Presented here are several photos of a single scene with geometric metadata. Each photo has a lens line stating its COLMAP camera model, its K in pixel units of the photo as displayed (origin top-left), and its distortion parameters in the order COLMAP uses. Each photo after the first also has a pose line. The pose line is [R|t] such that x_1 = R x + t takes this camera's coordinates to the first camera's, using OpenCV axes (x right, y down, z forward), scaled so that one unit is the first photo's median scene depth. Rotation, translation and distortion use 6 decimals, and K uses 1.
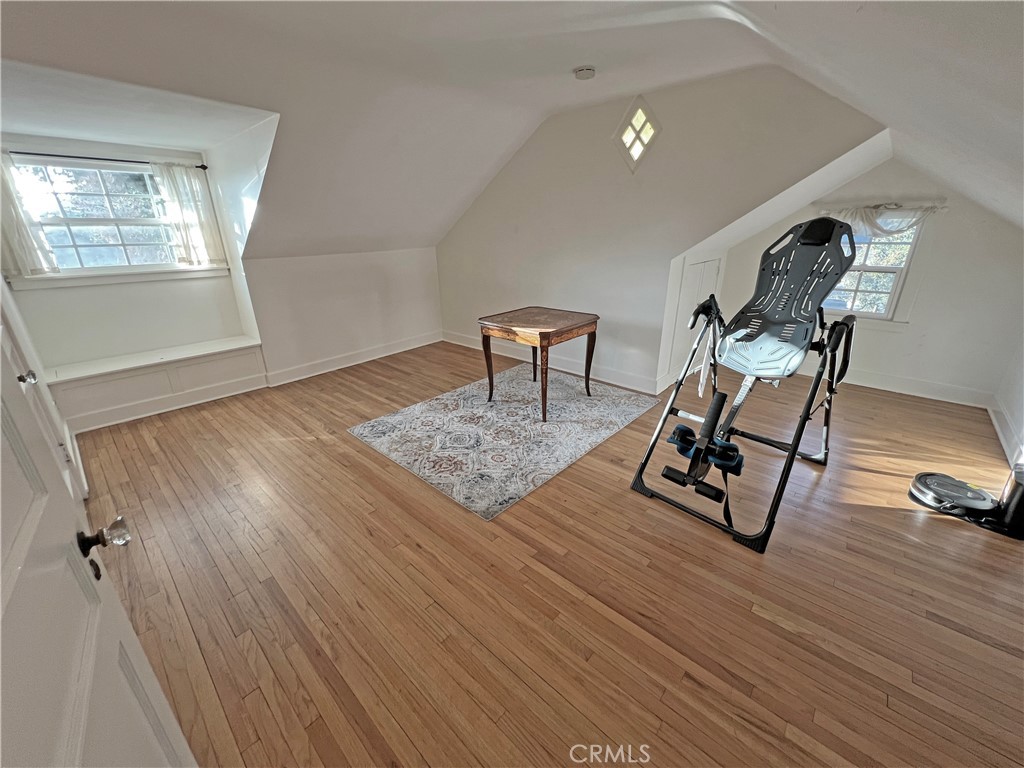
lens RADIAL K [[409.3, 0, 512.6], [0, 409.3, 383.8], [0, 0, 1]] dist [-0.002116, 0.001270]
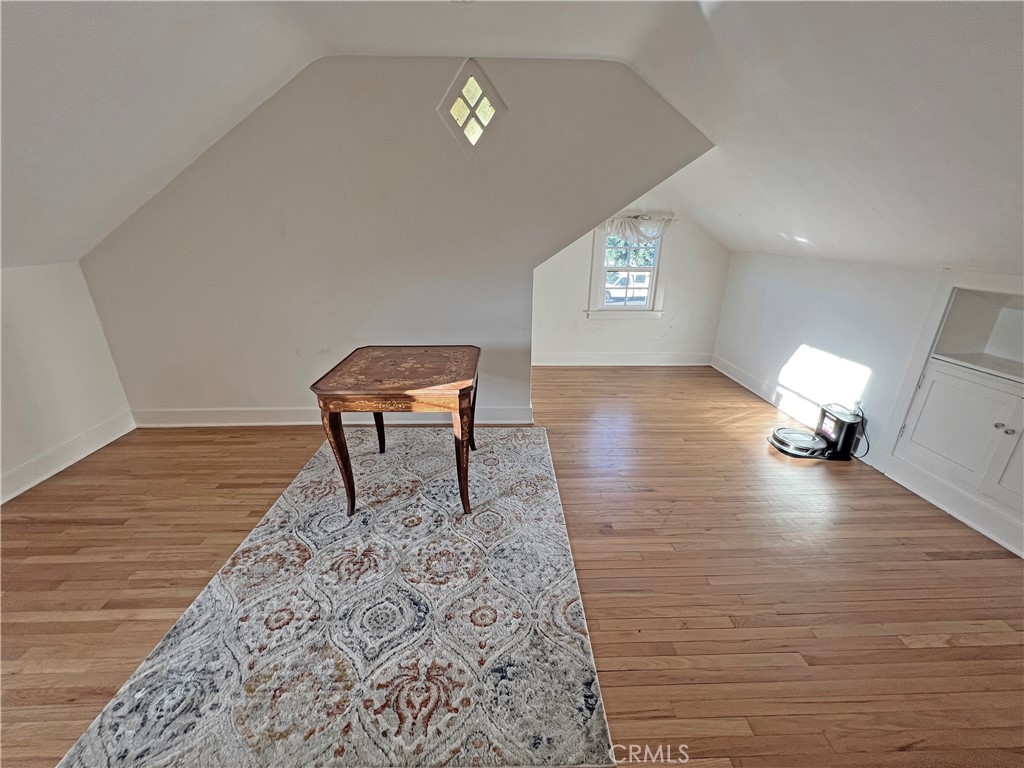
lens RADIAL K [[409.3, 0, 510.9], [0, 409.3, 383.3], [0, 0, 1]] dist [-0.002116, 0.001270]
pose [[0.722870, -0.224025, 0.653660, -0.260984], [0.234710, 0.969346, 0.072657, -0.145644], [-0.649900, 0.100900, 0.753292, 0.414181]]
